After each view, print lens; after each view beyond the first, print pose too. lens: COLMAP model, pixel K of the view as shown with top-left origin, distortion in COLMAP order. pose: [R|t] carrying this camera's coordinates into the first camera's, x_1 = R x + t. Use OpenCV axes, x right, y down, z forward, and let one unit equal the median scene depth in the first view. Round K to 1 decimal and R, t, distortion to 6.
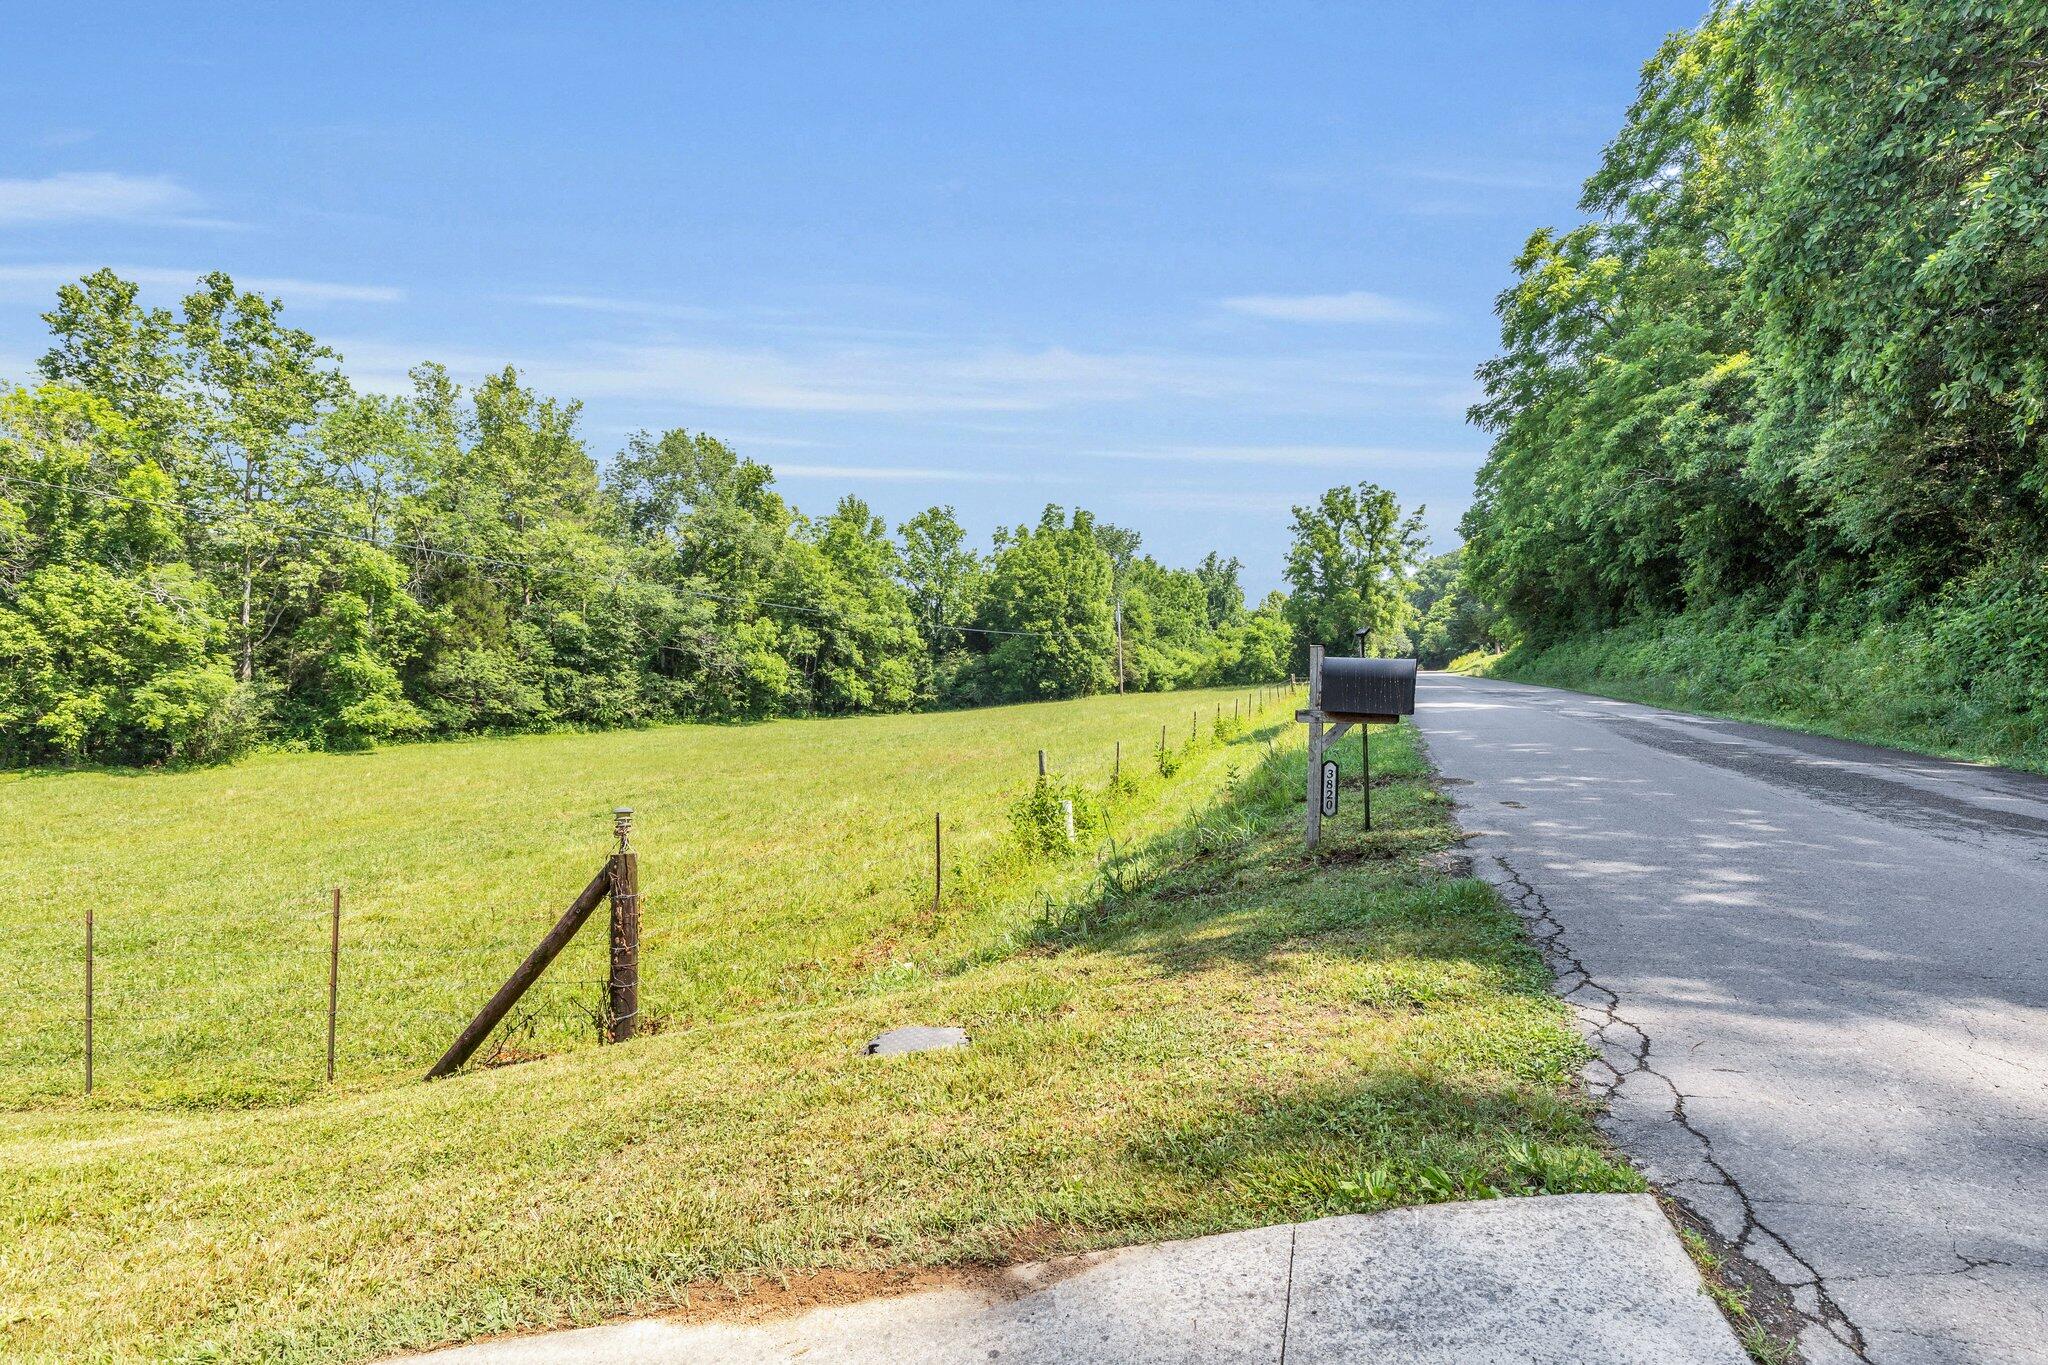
lens RADIAL K [[1017.1, 0, 1035.3], [0, 1017.1, 678.1], [0, 0, 1]] dist [-0.004212, 0.002022]
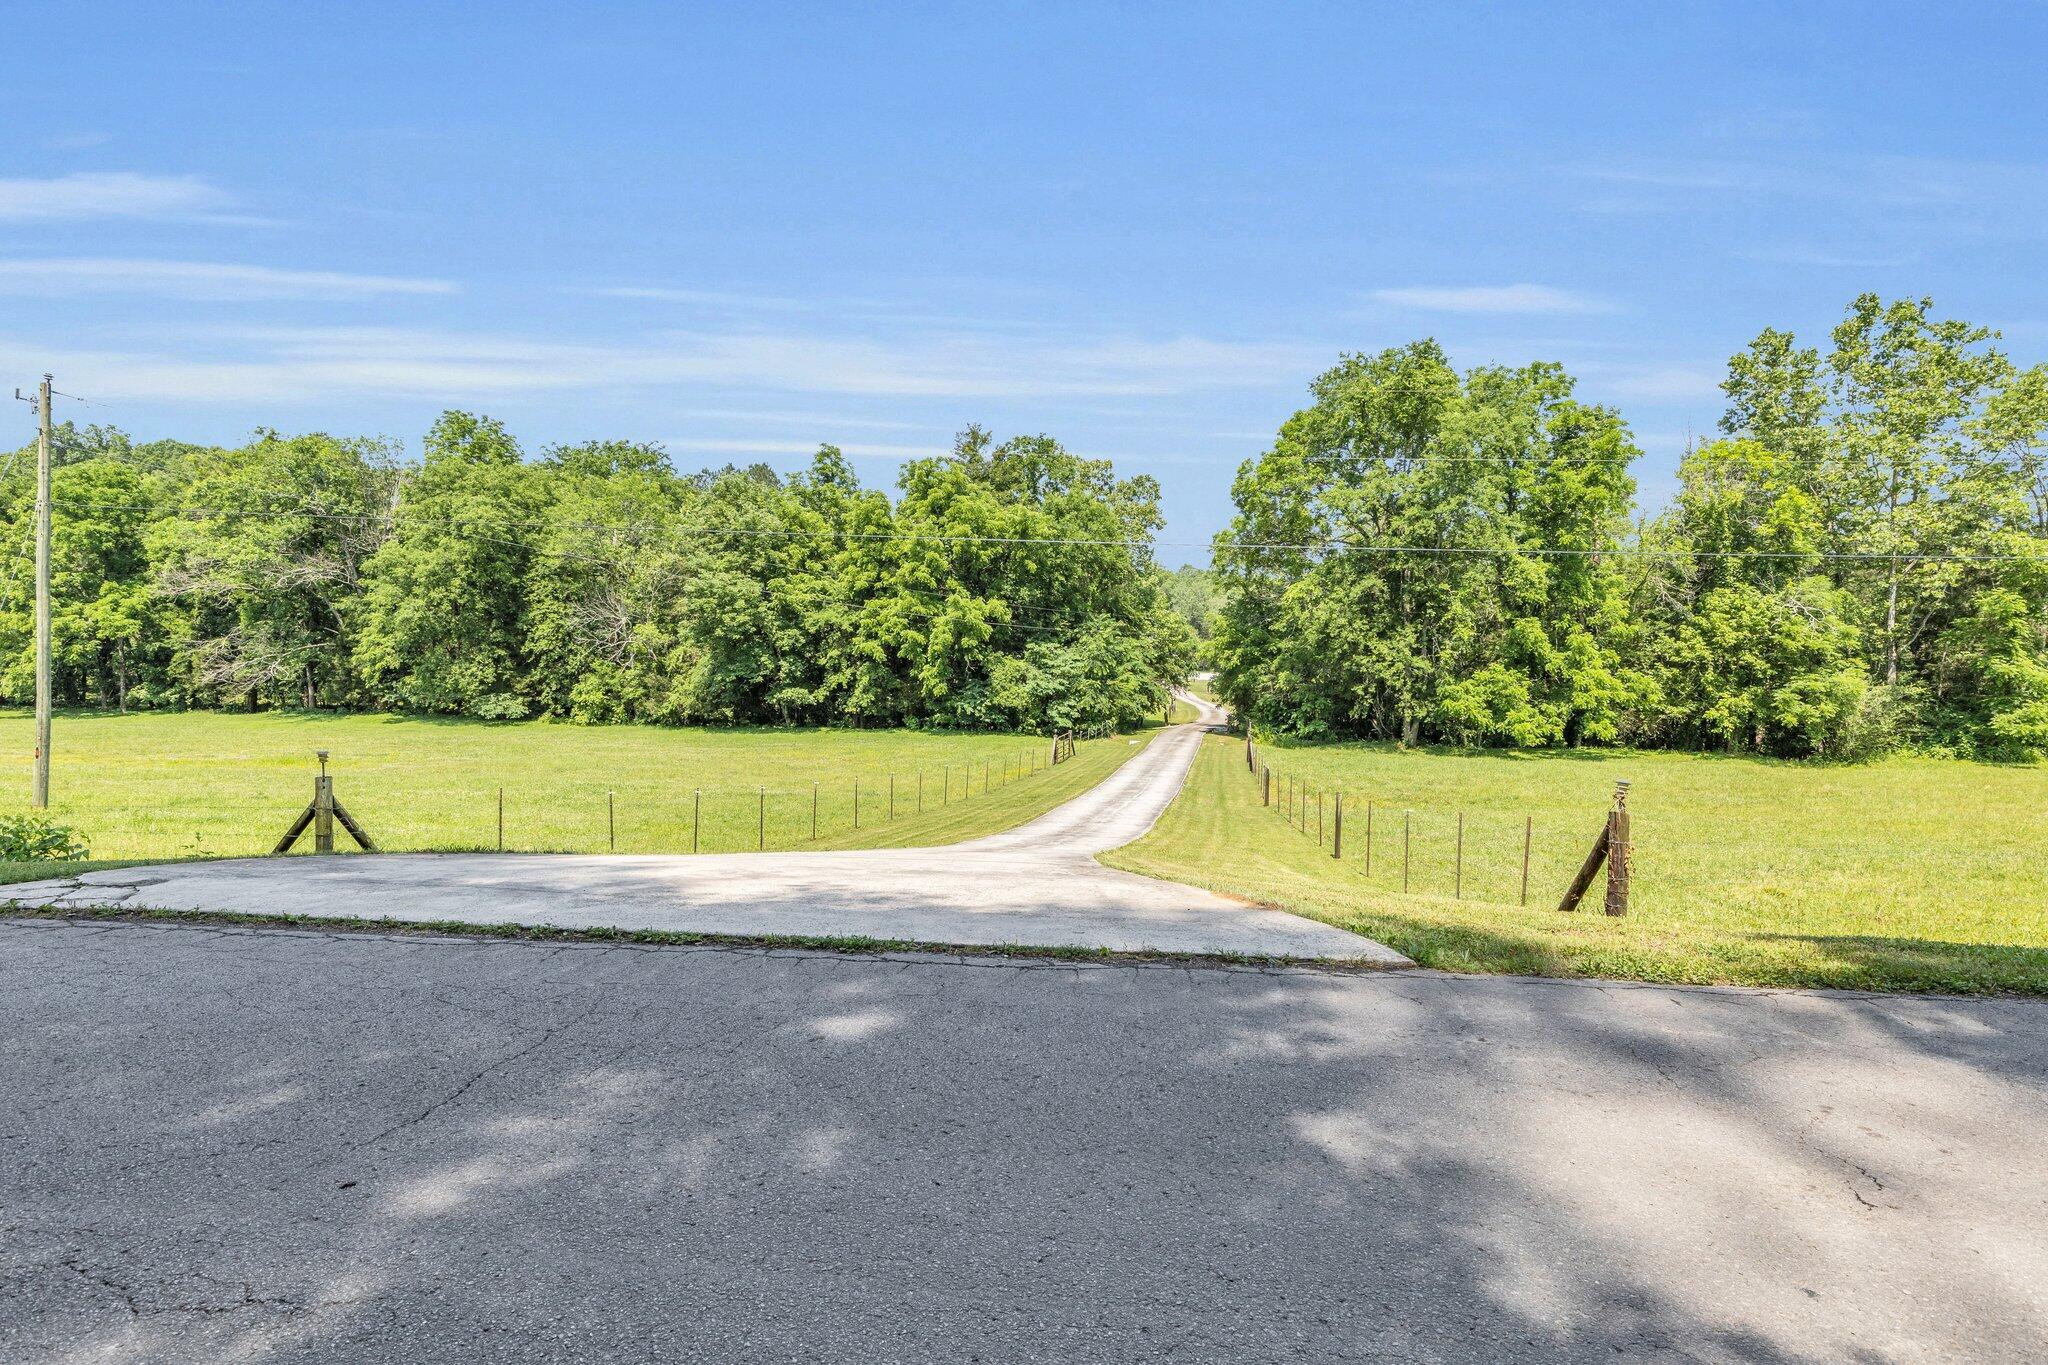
lens RADIAL K [[1017.1, 0, 1031.9], [0, 1017.1, 677.0], [0, 0, 1]] dist [-0.004212, 0.002022]
pose [[0.143337, 0.003950, -0.989666, 0.105575], [-0.008980, 0.999956, 0.002691, 0.000205], [0.989633, 0.008502, 0.143366, 0.002648]]
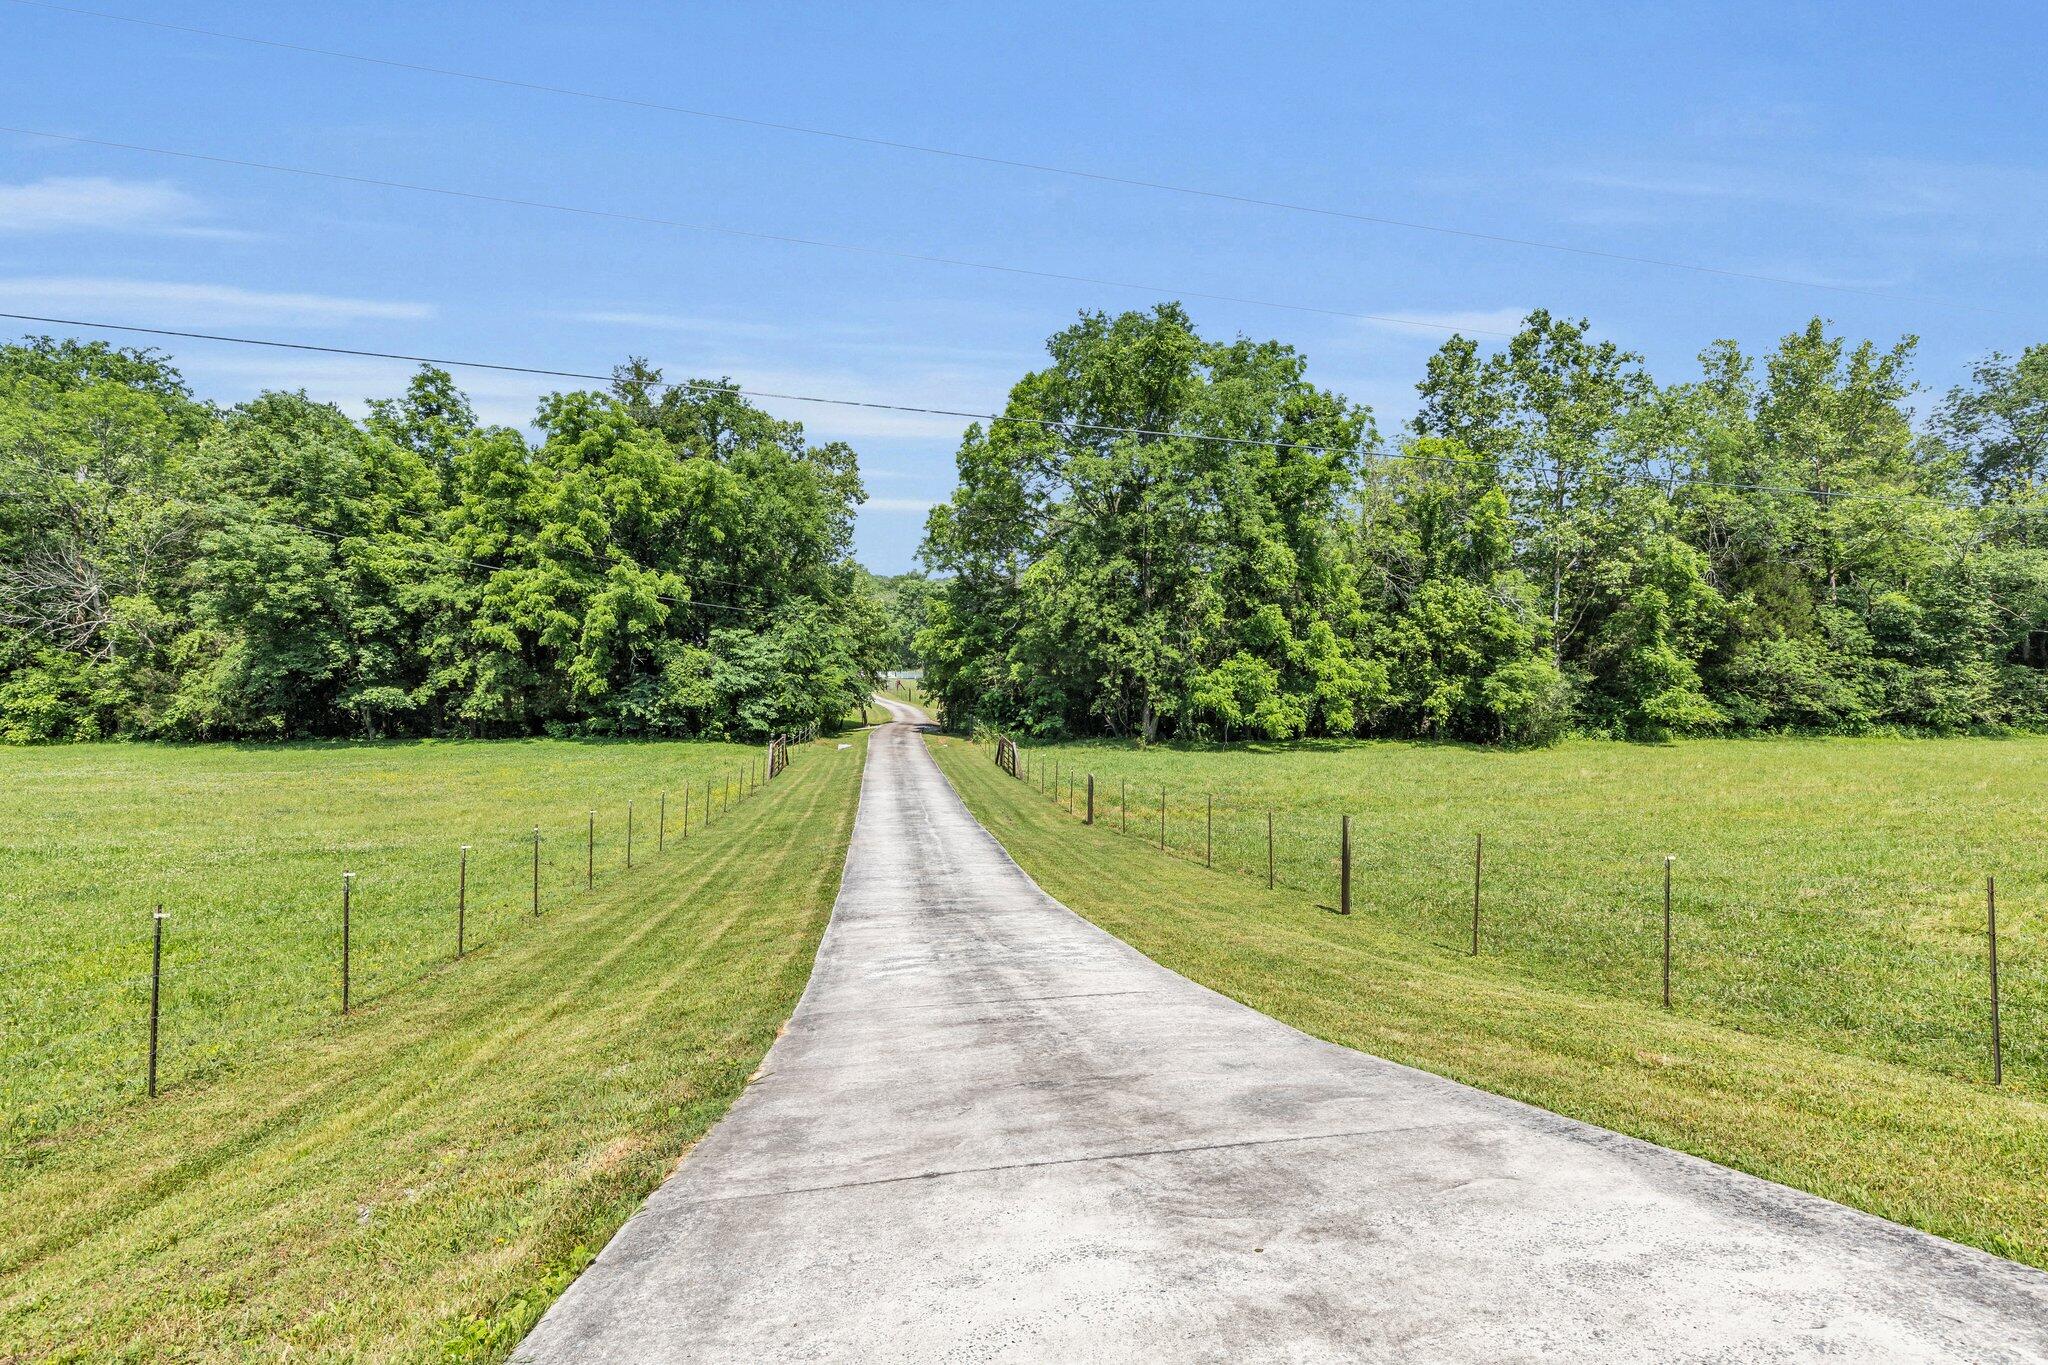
lens RADIAL K [[1017.1, 0, 1034.2], [0, 1017.1, 673.7], [0, 0, 1]] dist [-0.004212, 0.002022]
pose [[0.472600, -0.000777, -0.881277, -0.073329], [-0.003458, 0.999990, -0.002736, 0.008486], [0.881270, 0.004340, 0.472593, -0.020534]]
